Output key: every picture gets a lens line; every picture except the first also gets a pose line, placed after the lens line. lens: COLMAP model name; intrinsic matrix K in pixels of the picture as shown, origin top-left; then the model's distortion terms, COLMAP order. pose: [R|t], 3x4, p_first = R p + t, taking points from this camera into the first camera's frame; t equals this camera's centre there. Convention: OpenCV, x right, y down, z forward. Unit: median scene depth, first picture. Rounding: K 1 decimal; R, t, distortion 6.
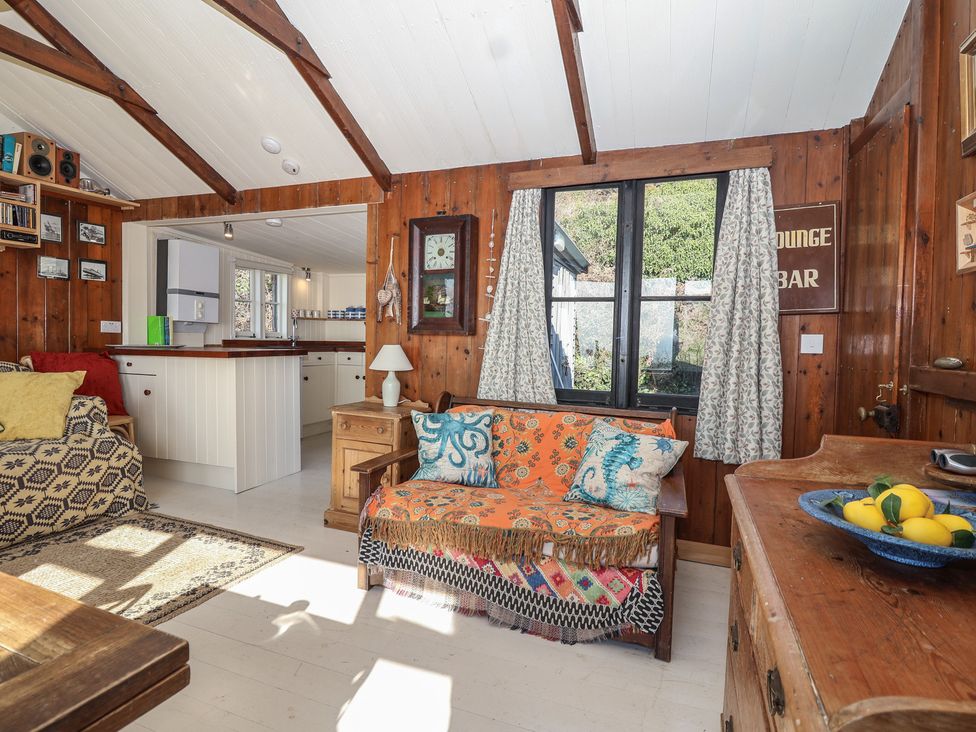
lens RADIAL K [[509.2, 0, 488.0], [0, 509.2, 366.0], [0, 0, 1]] dist [0.002397, -0.017340]
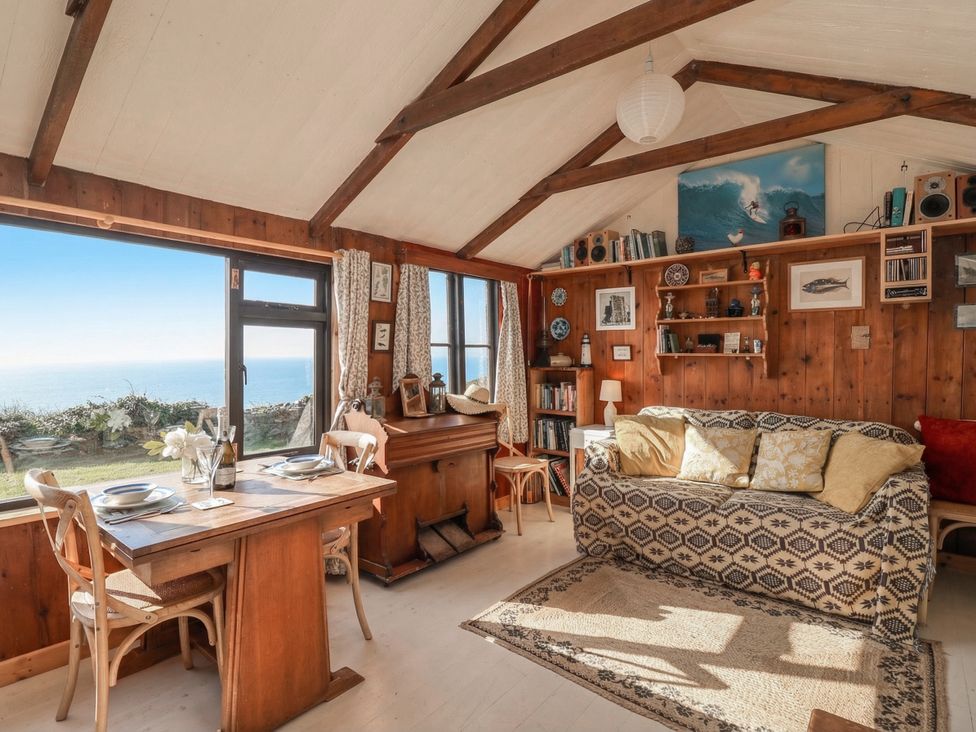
lens RADIAL K [[509.2, 0, 488.0], [0, 509.2, 366.0], [0, 0, 1]] dist [0.002397, -0.017340]
pose [[-0.313064, 0.004228, -0.949723, 0.180143], [-0.056381, 0.998144, 0.023029, -0.086321], [0.948057, 0.060756, -0.312245, 0.501000]]
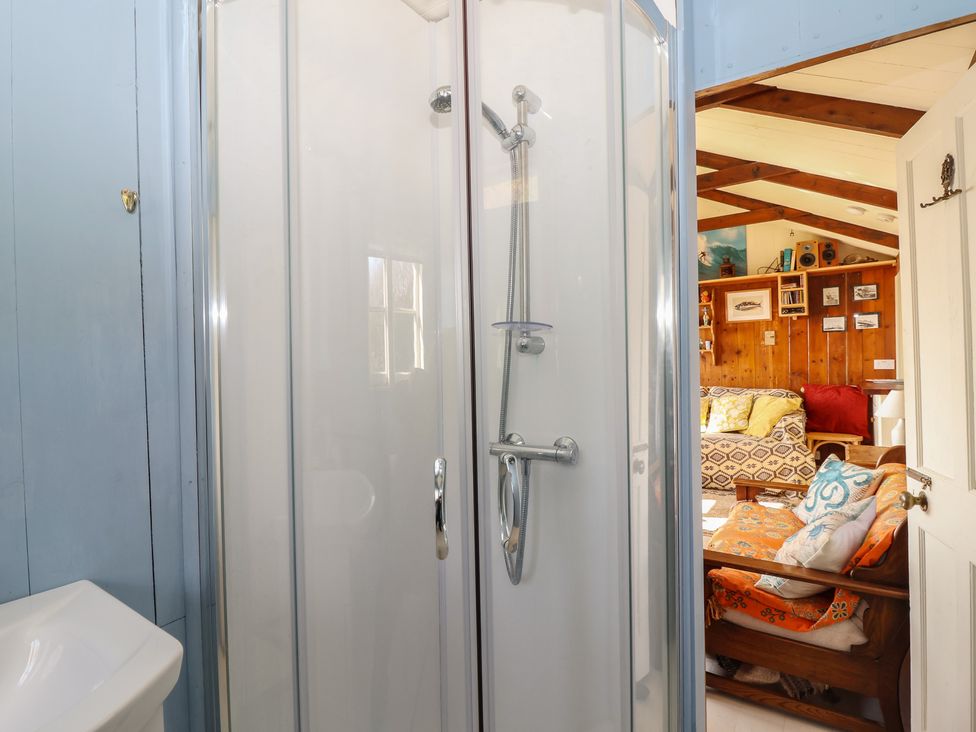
lens RADIAL K [[509.2, 0, 488.0], [0, 509.2, 366.0], [0, 0, 1]] dist [0.002397, -0.017340]
pose [[-0.230887, -0.000564, -0.972980, 0.739814], [-0.032213, 0.999456, 0.007064, -0.056771], [0.972447, 0.032974, -0.230780, 0.394219]]
